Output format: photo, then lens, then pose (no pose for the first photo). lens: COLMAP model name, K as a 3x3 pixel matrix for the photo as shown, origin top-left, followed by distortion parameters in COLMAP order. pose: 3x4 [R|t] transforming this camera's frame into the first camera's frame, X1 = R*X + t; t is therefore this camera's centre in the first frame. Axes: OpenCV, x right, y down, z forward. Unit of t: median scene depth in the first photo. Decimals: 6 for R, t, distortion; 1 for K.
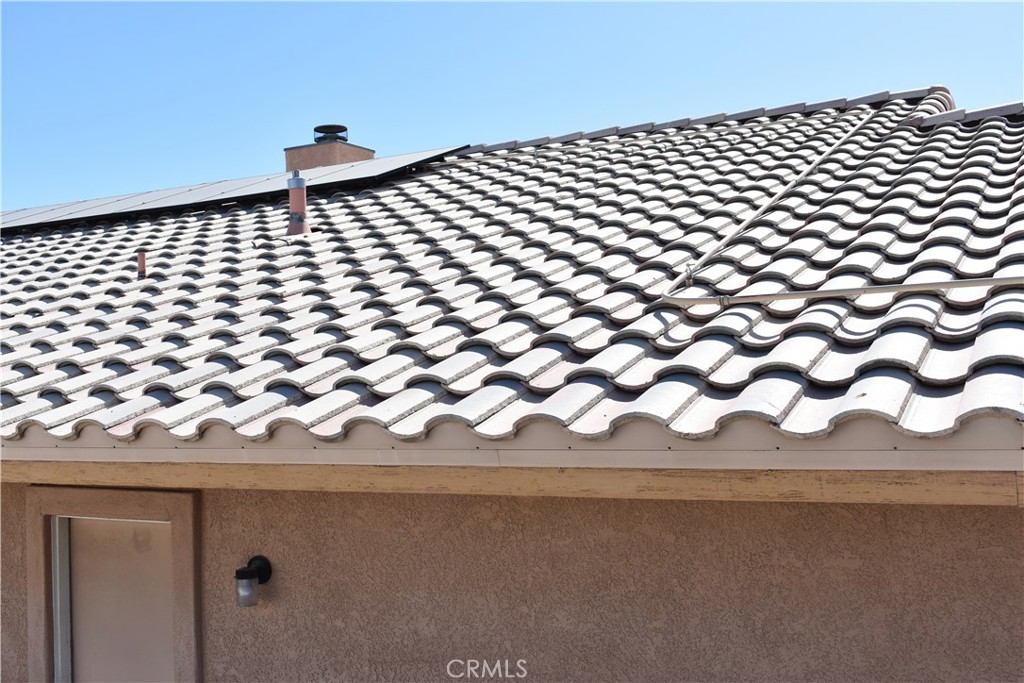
lens RADIAL K [[1133.8, 0, 530.5], [0, 1133.8, 377.6], [0, 0, 1]] dist [-0.059419, 0.000000]
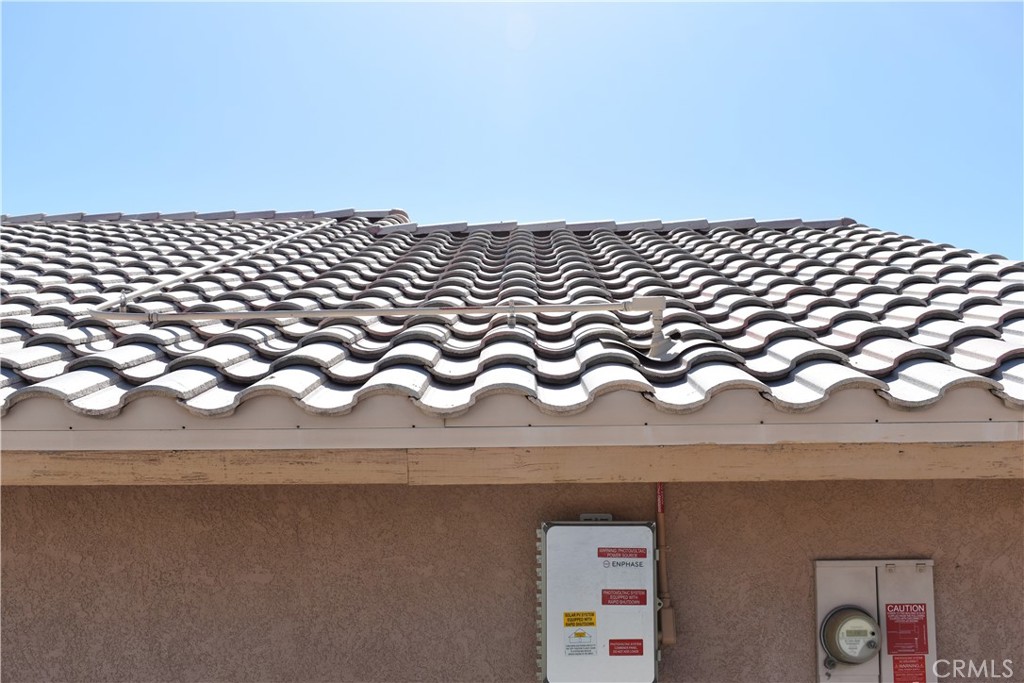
lens RADIAL K [[1133.8, 0, 511.5], [0, 1133.8, 343.7], [0, 0, 1]] dist [-0.059419, 0.000000]
pose [[0.899183, 0.088944, 0.428438, 0.037962], [-0.029847, 0.989310, -0.142739, 0.097242], [-0.436554, 0.115561, 0.892226, -0.010031]]
